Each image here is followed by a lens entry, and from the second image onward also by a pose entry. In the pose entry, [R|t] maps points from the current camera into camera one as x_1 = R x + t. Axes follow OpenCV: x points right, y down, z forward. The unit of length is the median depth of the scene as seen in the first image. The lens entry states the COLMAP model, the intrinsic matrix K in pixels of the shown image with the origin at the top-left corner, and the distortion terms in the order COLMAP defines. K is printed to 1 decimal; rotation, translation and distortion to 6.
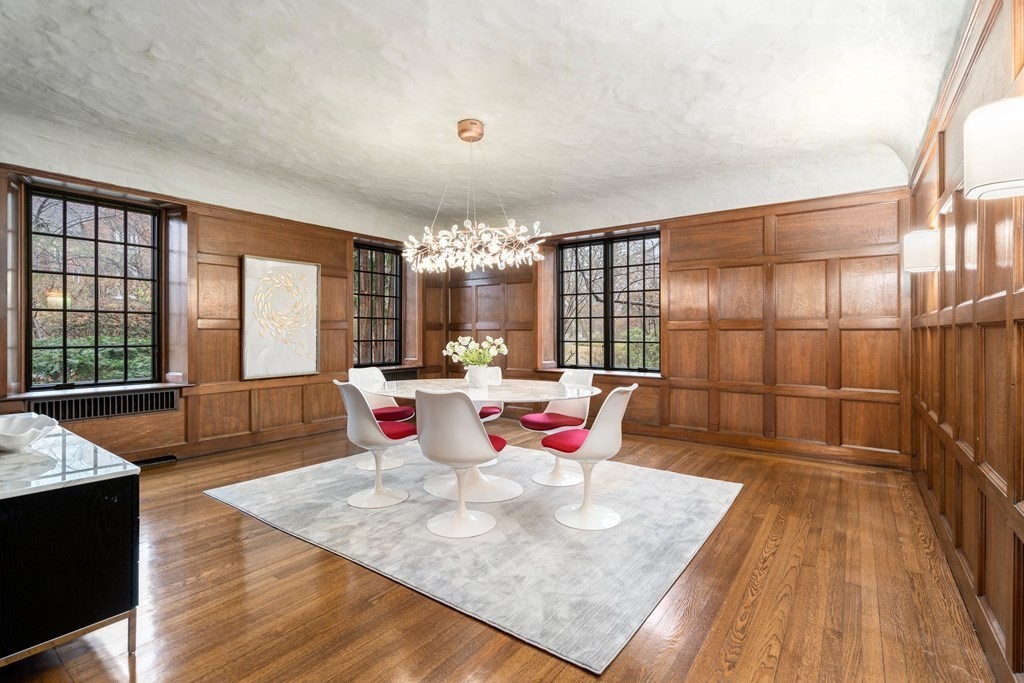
lens RADIAL K [[472.3, 0, 516.6], [0, 472.3, 334.6], [0, 0, 1]] dist [-0.003996, -0.000045]
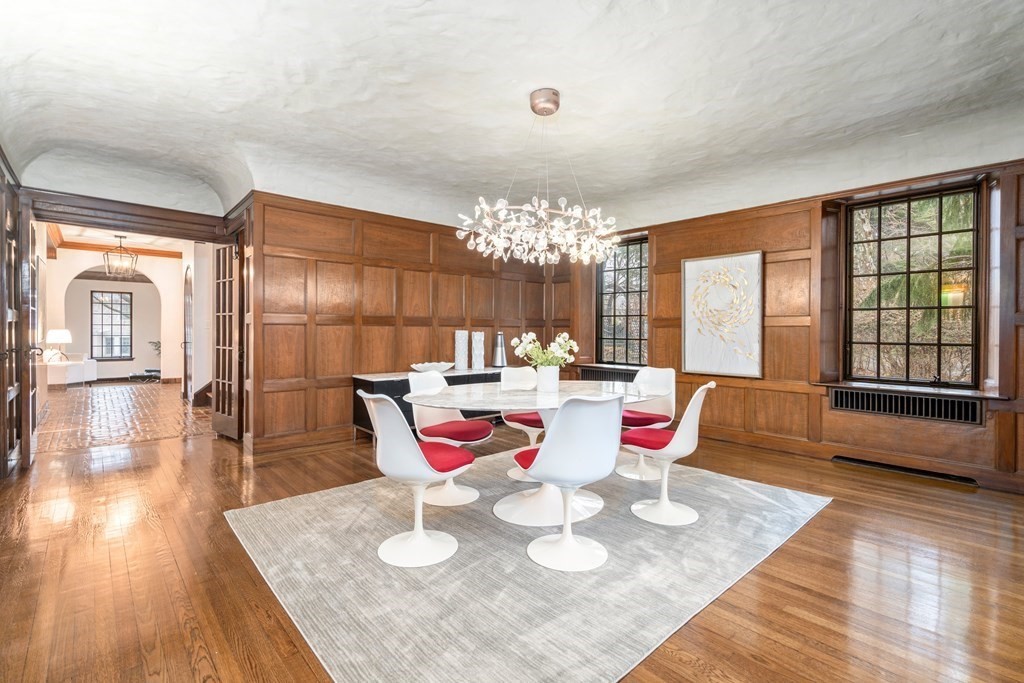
lens RADIAL K [[472.3, 0, 517.9], [0, 472.3, 336.1], [0, 0, 1]] dist [-0.003996, -0.000045]
pose [[-0.205351, 0.016739, -0.978545, 0.558820], [-0.003590, 0.999834, 0.017857, -0.007734], [0.978682, 0.007180, -0.205256, 0.807161]]
